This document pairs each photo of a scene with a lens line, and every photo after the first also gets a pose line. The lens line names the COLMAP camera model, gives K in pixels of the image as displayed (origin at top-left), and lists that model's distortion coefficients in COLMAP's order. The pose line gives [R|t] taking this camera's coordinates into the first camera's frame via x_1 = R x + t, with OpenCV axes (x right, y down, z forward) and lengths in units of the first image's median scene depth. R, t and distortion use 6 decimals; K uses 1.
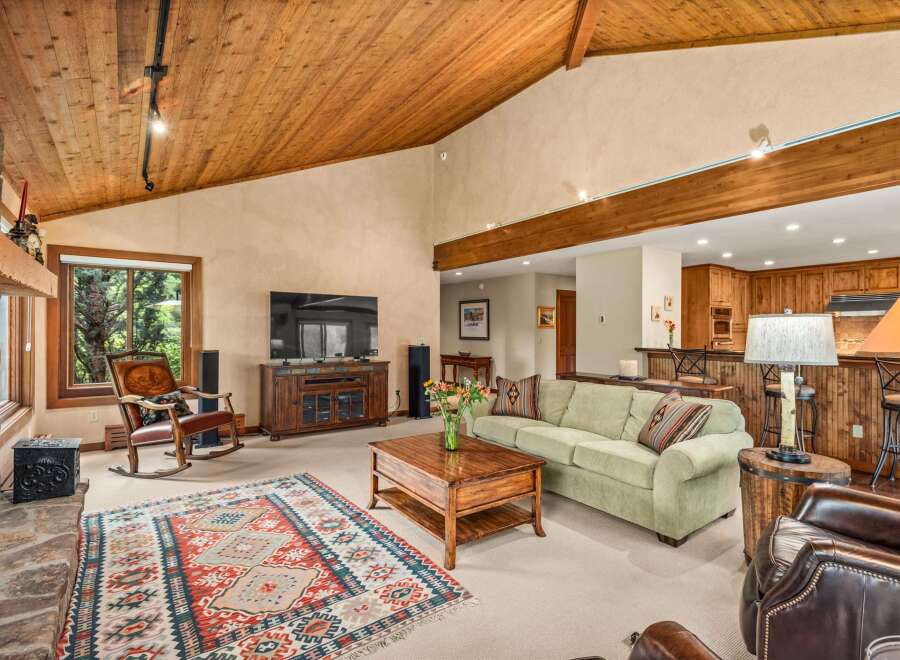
lens RADIAL K [[459.8, 0, 450.0], [0, 459.8, 330.0], [0, 0, 1]] dist [0.021903, -0.009388]
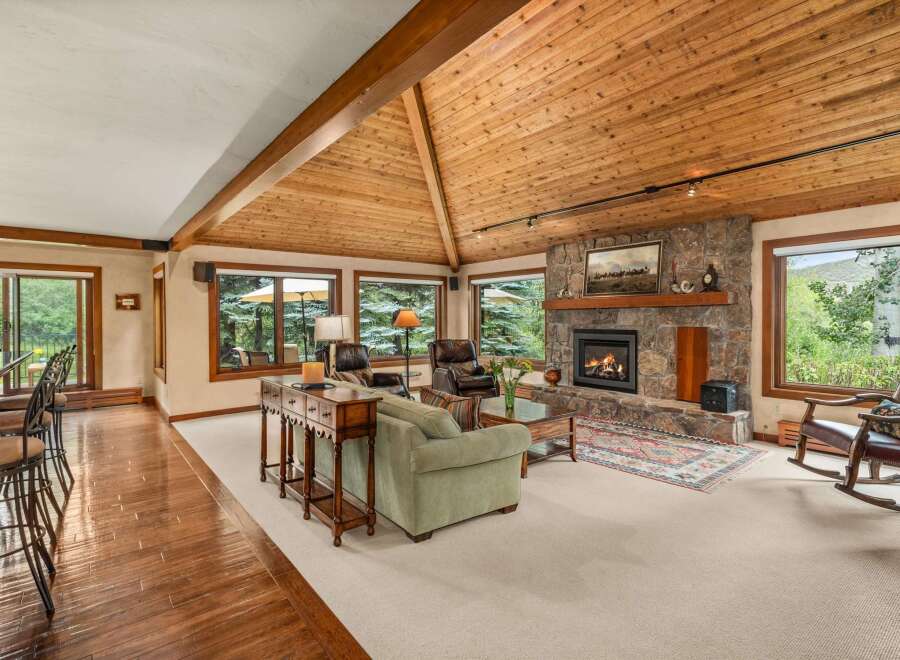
lens RADIAL K [[460.2, 0, 450.7], [0, 460.2, 321.8], [0, 0, 1]] dist [0.010154, 0.000668]
pose [[-0.998604, 0.002460, -0.052763, 0.257990], [0.002248, 0.999989, 0.004063, -0.009774], [0.052772, 0.003939, -0.998599, 2.395413]]
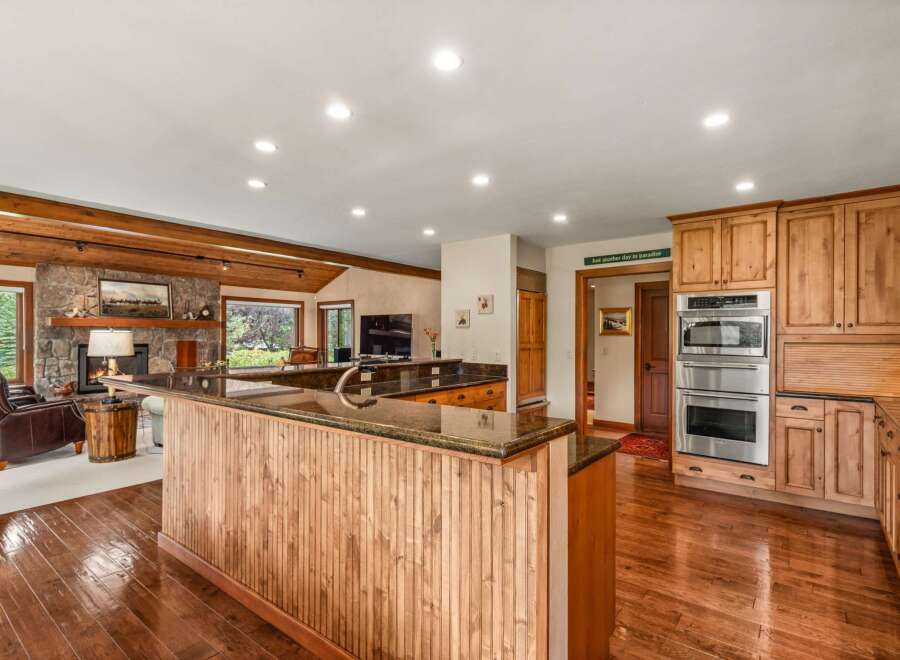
lens RADIAL K [[465.5, 0, 448.3], [0, 465.5, 337.6], [0, 0, 1]] dist [0.017725, -0.001644]
pose [[0.283723, 0.001202, -0.958905, 2.450226], [-0.000277, 0.999999, 0.001171, -0.004773], [0.958906, -0.000067, 0.283723, 1.434635]]
